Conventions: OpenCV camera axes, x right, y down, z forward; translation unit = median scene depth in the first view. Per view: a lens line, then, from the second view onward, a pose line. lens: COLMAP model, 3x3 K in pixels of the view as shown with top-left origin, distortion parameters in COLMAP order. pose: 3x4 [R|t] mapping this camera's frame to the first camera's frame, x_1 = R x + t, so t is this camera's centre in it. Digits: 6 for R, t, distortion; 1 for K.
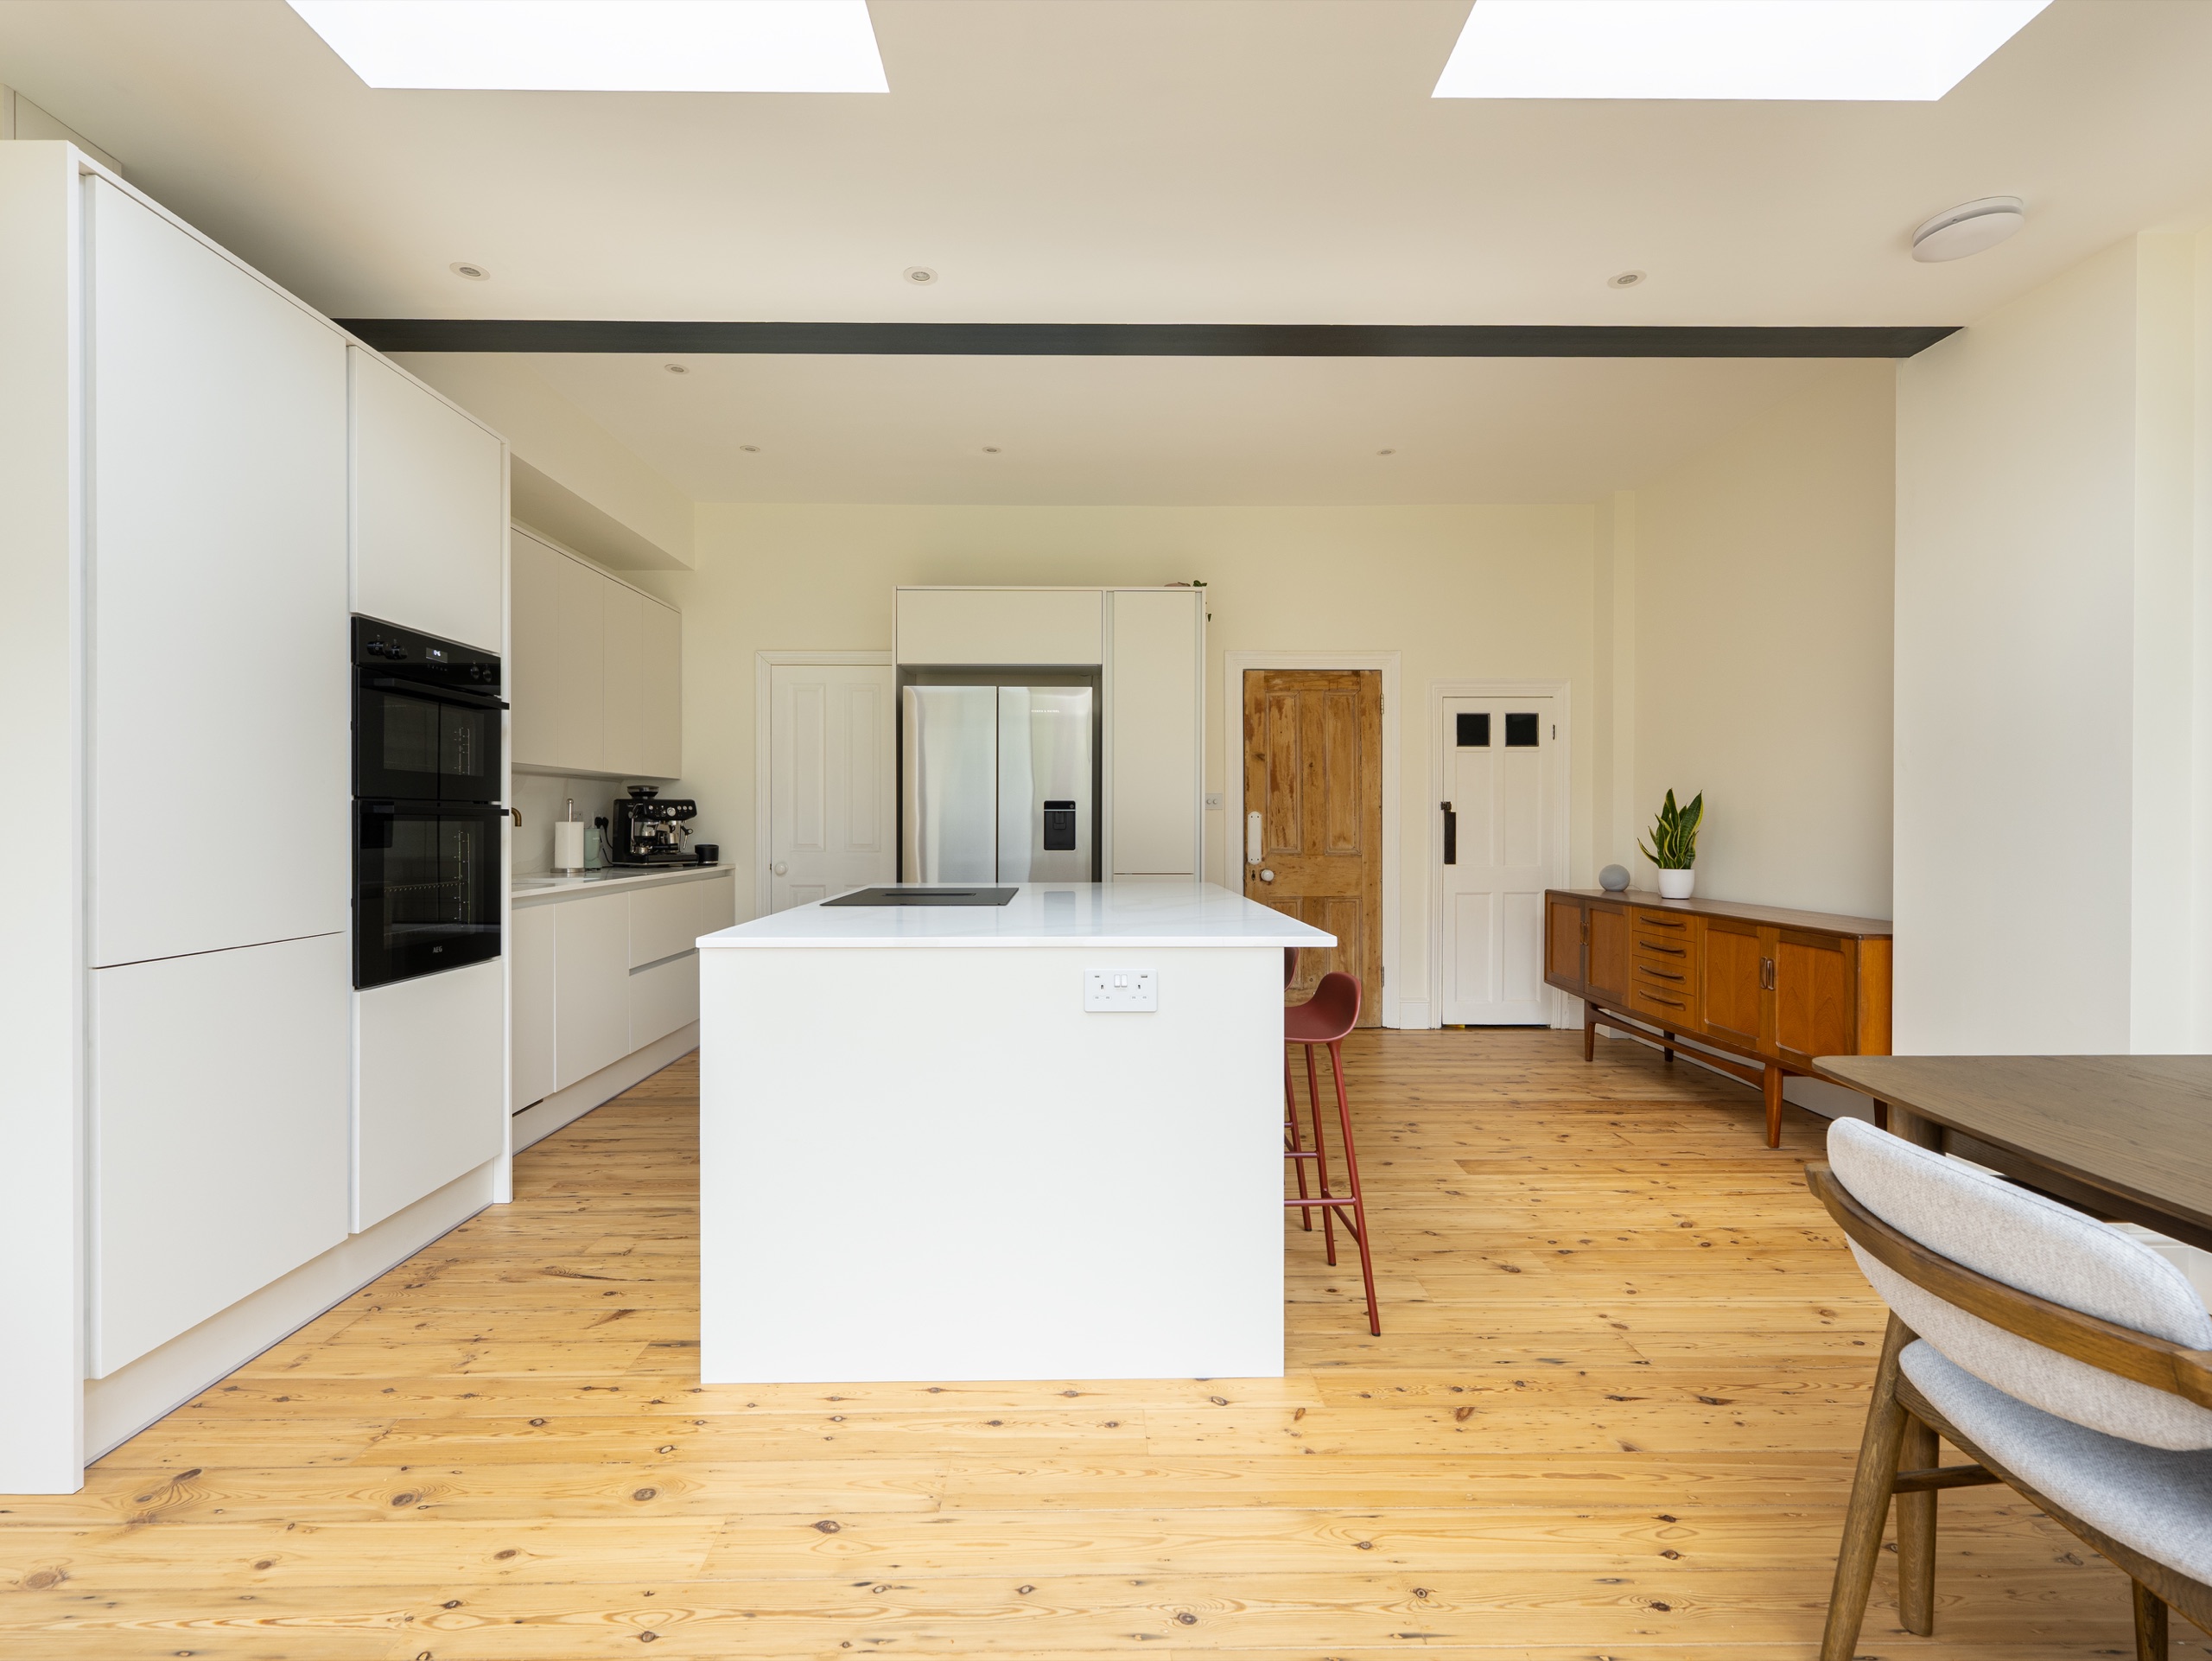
lens RADIAL K [[1017.4, 0, 1088.5], [0, 1017.4, 827.6], [0, 0, 1]] dist [0.004586, -0.002045]
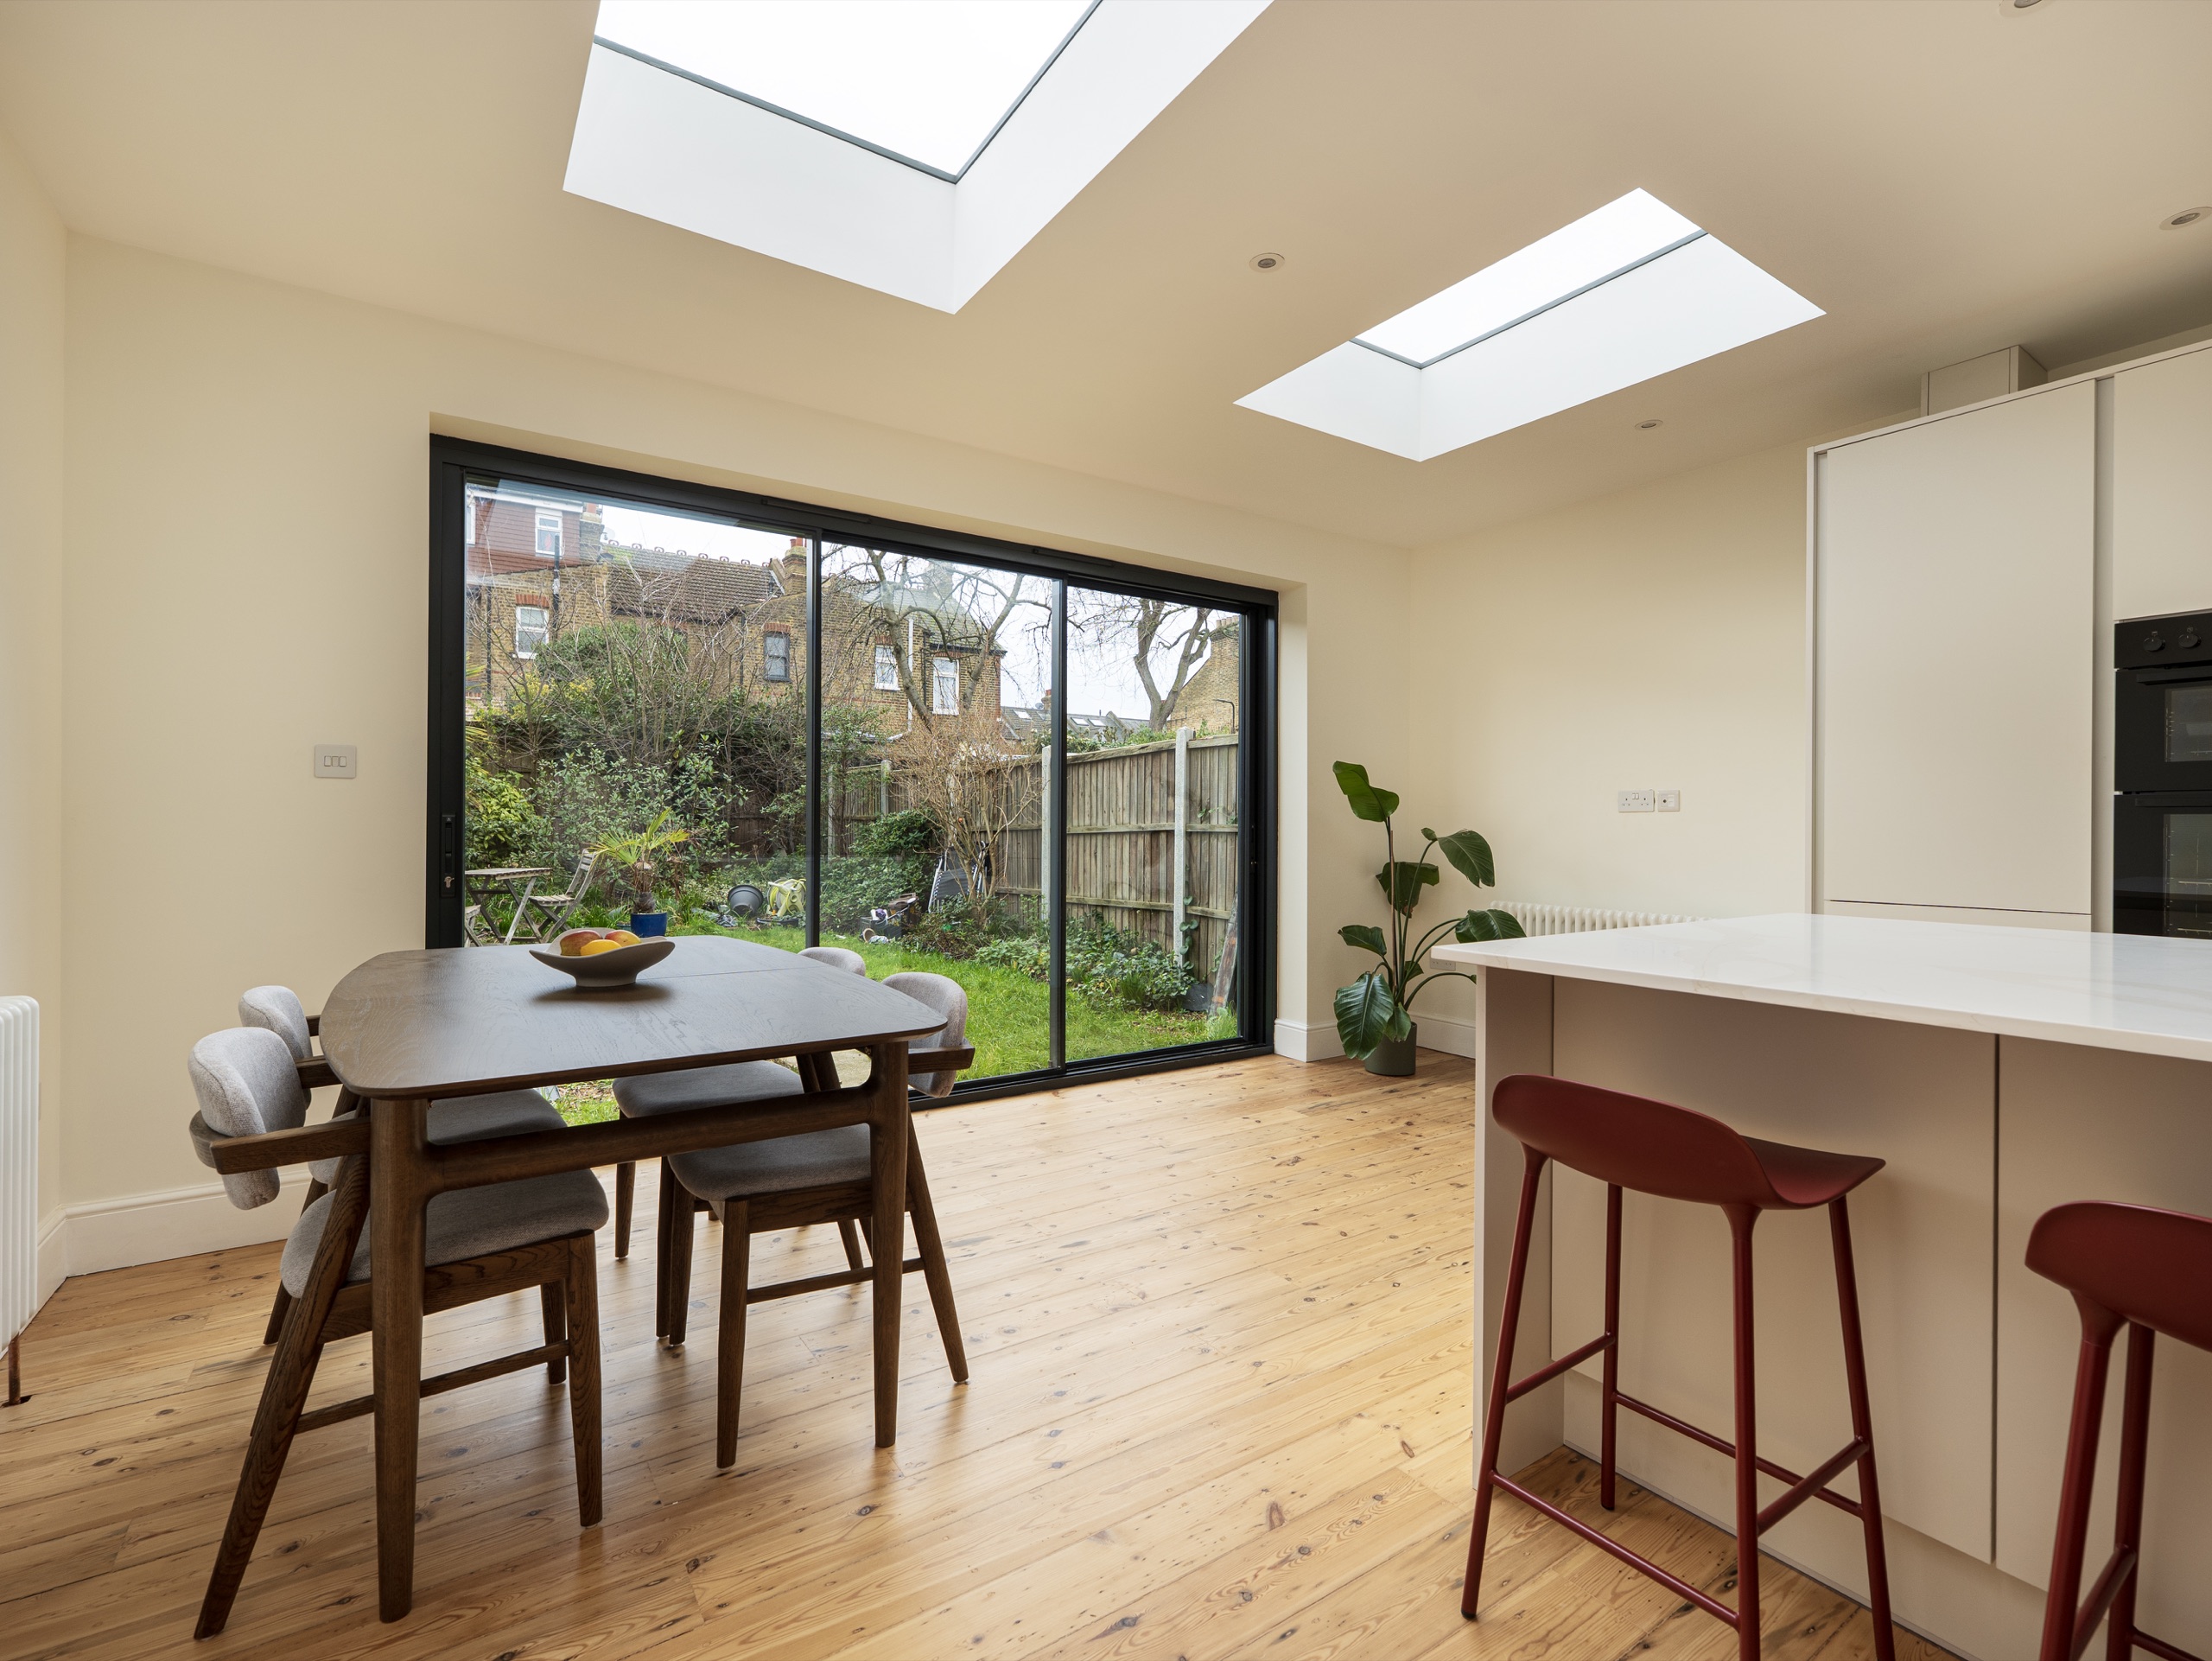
lens RADIAL K [[1017.4, 0, 1094.1], [0, 1017.4, 821.6], [0, 0, 1]] dist [0.004586, -0.002045]
pose [[-0.837699, -0.009147, -0.546056, 0.375454], [-0.008190, 0.999958, -0.004186, 0.007184], [0.546071, 0.000966, -0.837738, 0.638940]]
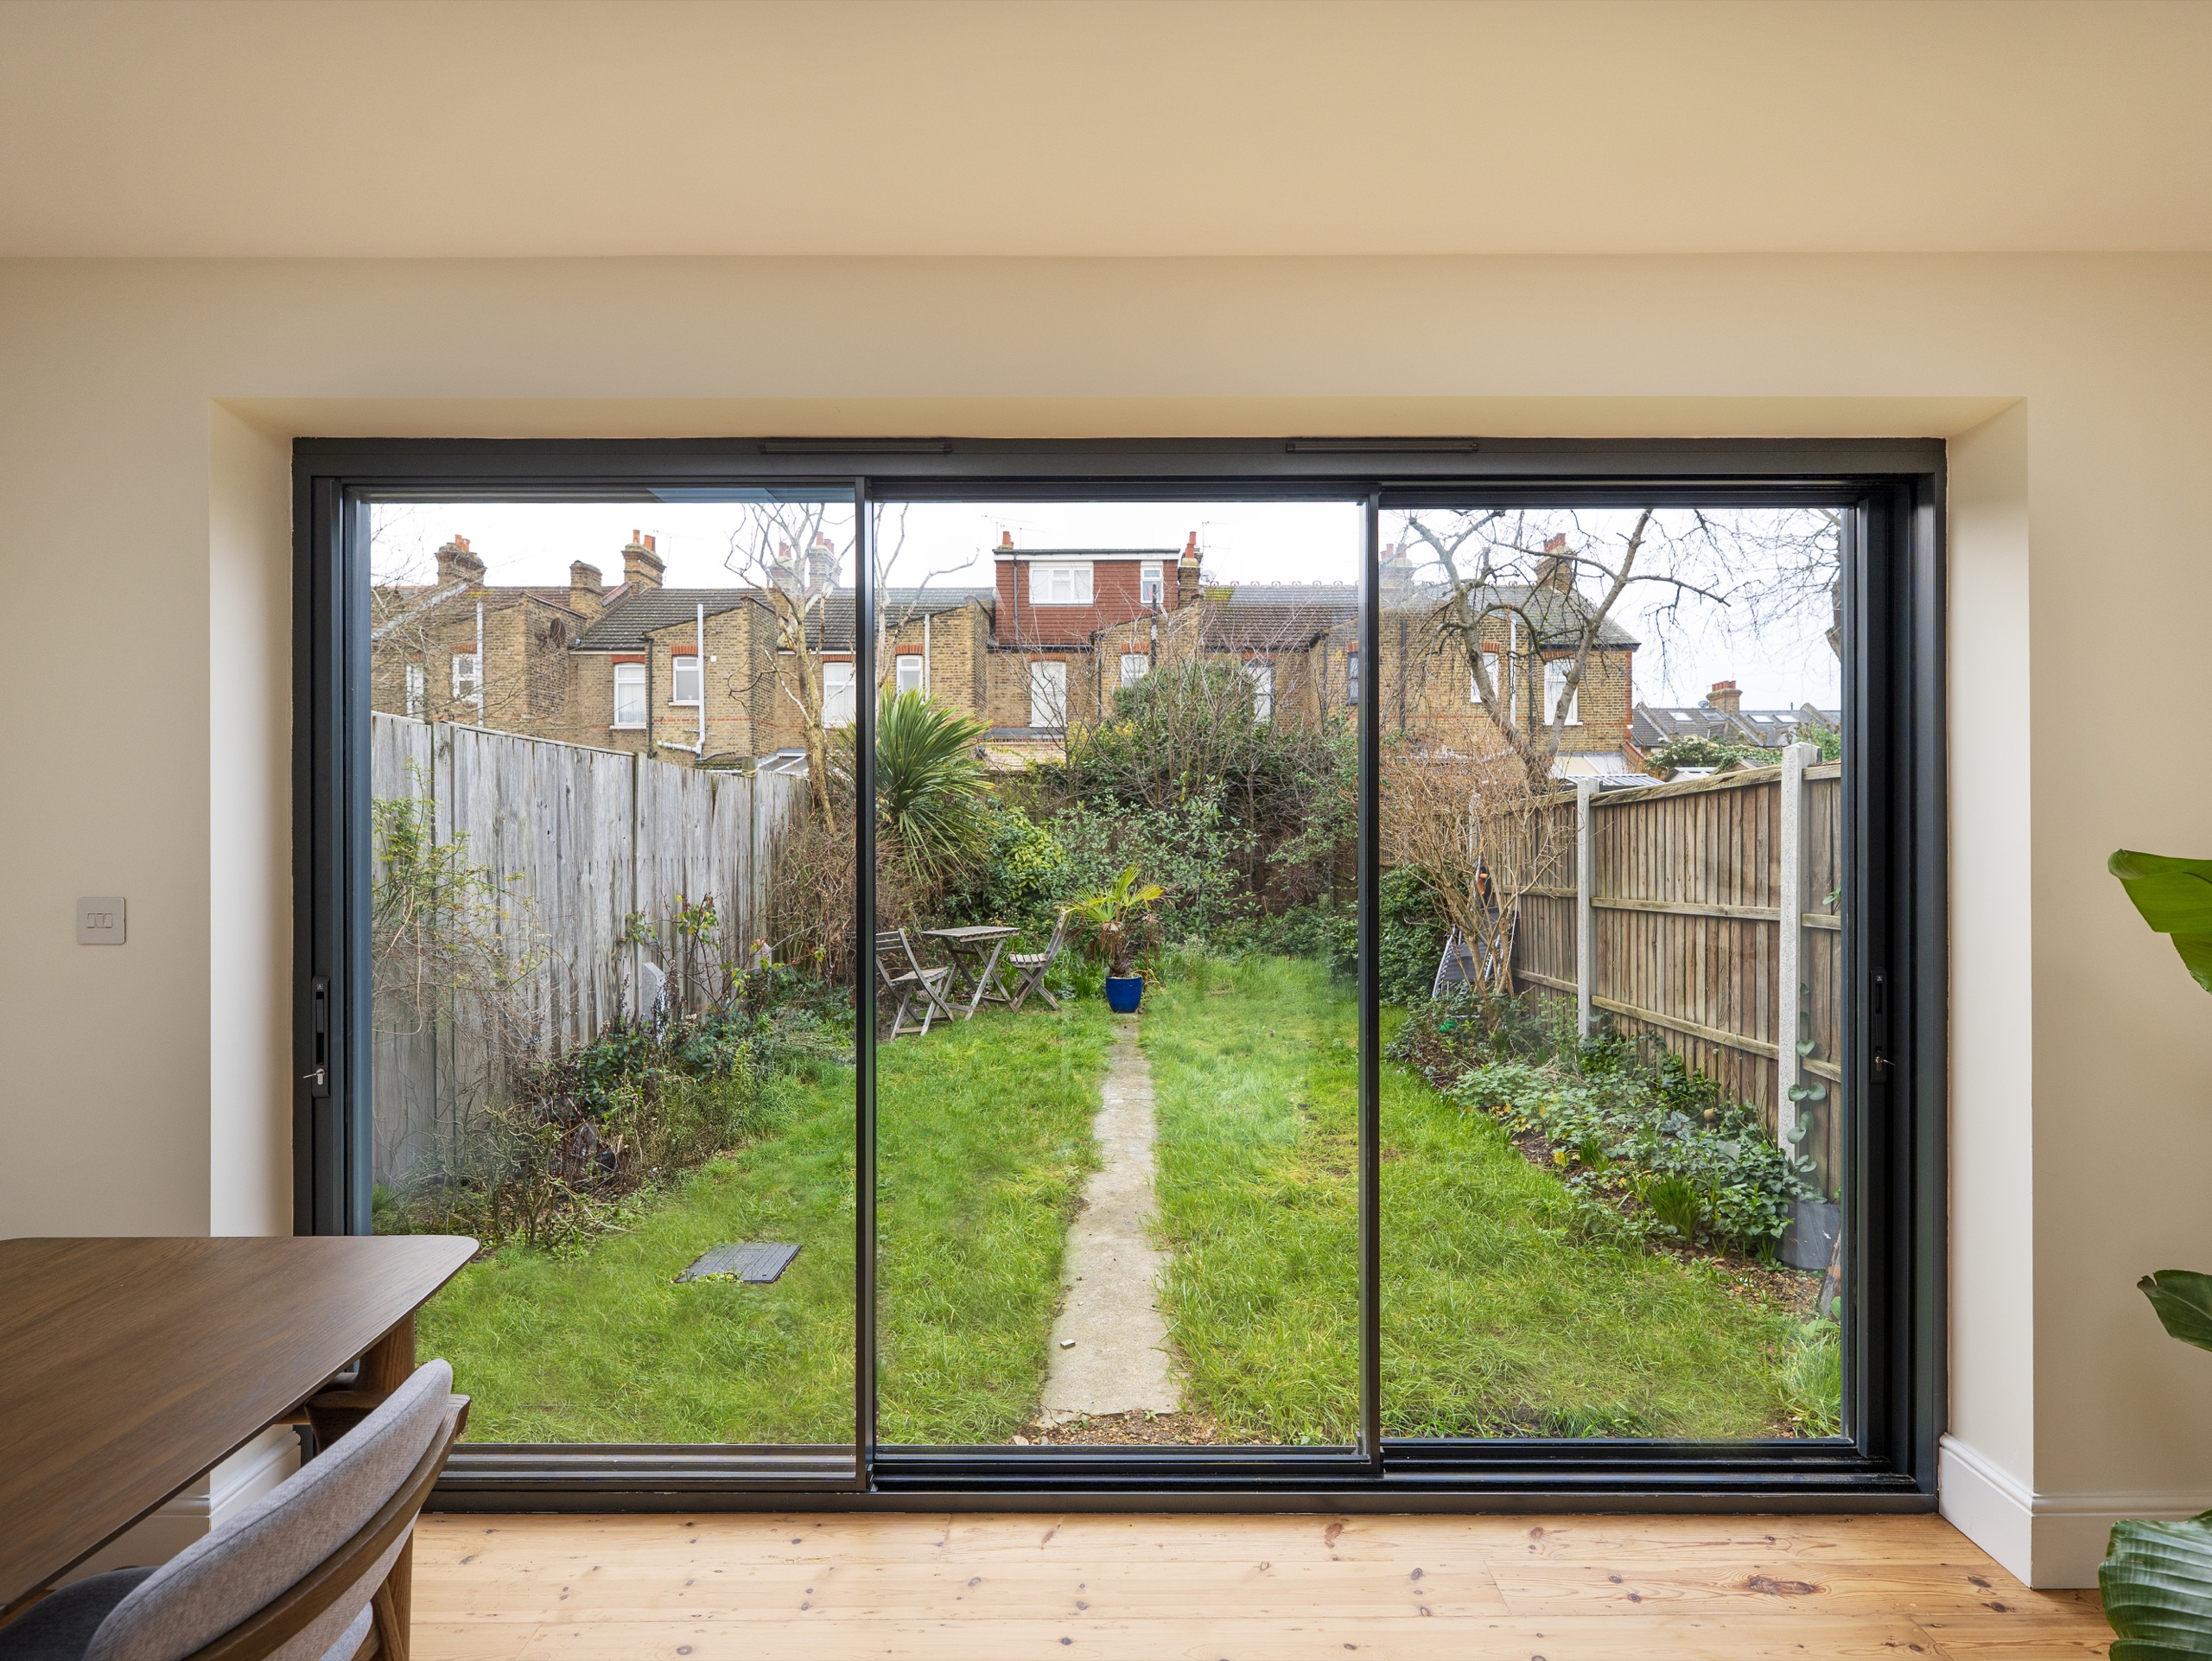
lens RADIAL K [[1017.4, 0, 1116.5], [0, 1017.4, 844.7], [0, 0, 1]] dist [0.004586, -0.002045]
pose [[-0.999920, 0.000699, 0.012651, 0.035675], [0.000743, 0.999994, 0.003476, -0.053041], [-0.012649, 0.003485, -0.999914, 0.344851]]
